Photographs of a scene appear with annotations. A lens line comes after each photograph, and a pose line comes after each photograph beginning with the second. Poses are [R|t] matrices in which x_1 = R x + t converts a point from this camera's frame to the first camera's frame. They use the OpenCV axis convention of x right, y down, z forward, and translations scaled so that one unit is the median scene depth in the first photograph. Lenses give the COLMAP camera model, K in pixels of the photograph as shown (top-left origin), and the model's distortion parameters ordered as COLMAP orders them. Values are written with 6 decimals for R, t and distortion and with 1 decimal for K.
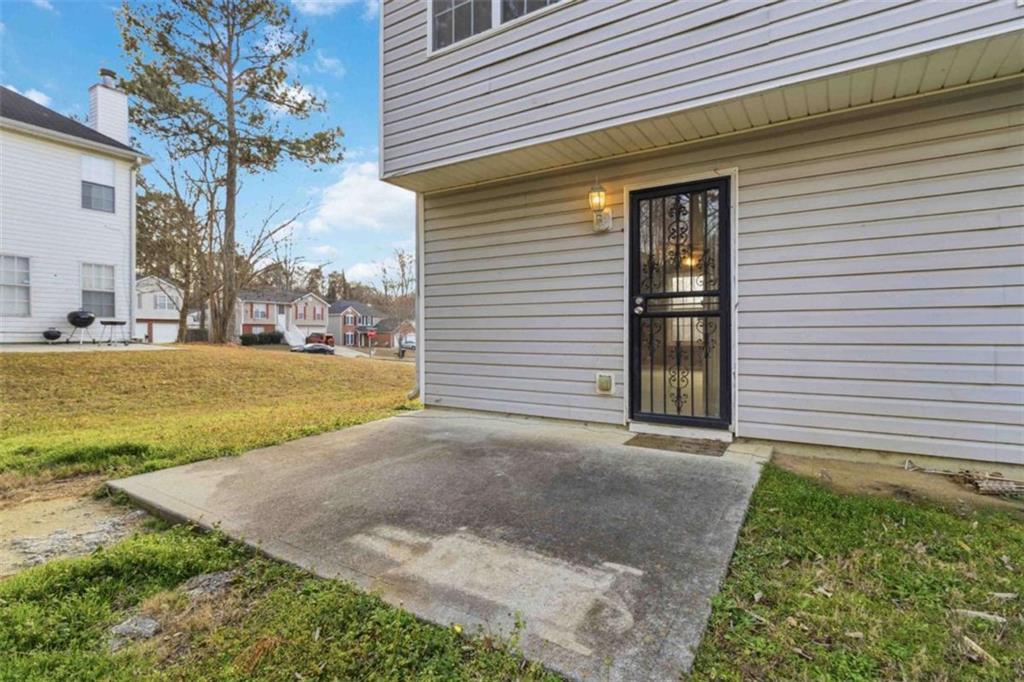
lens RADIAL K [[492.5, 0, 523.1], [0, 492.5, 339.0], [0, 0, 1]] dist [0.000126, -0.000072]
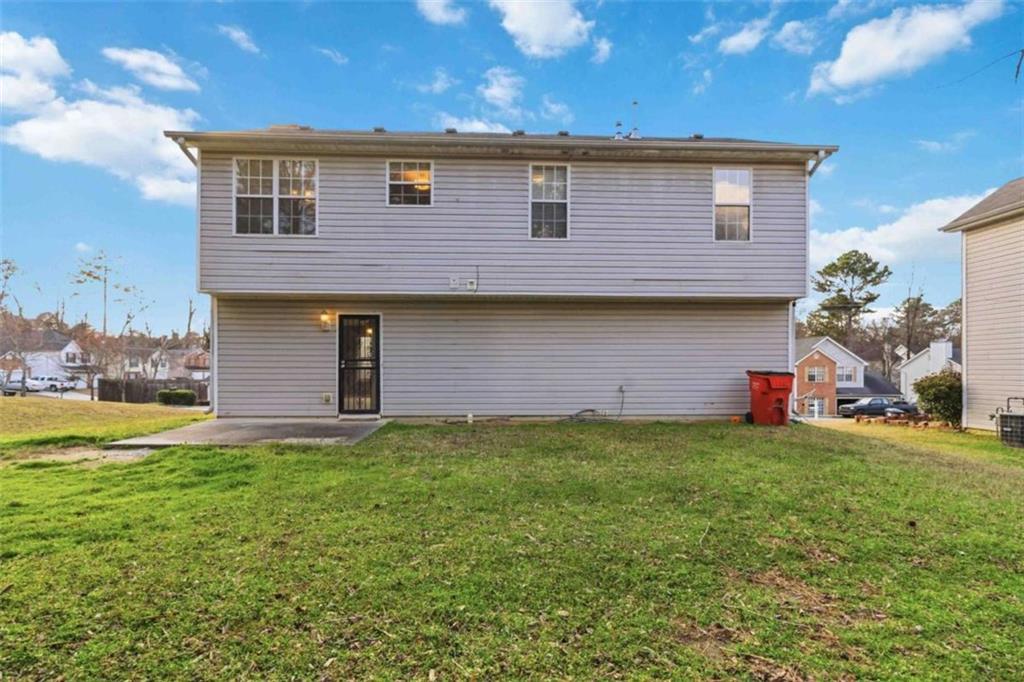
lens RADIAL K [[485.2, 0, 508.1], [0, 485.2, 374.0], [0, 0, 1]] dist [-0.000062, -0.000102]
pose [[0.835649, 0.005391, 0.549237, -0.119233], [0.004444, 0.999853, -0.016576, 0.006552], [-0.549245, 0.016293, 0.835502, -0.431224]]
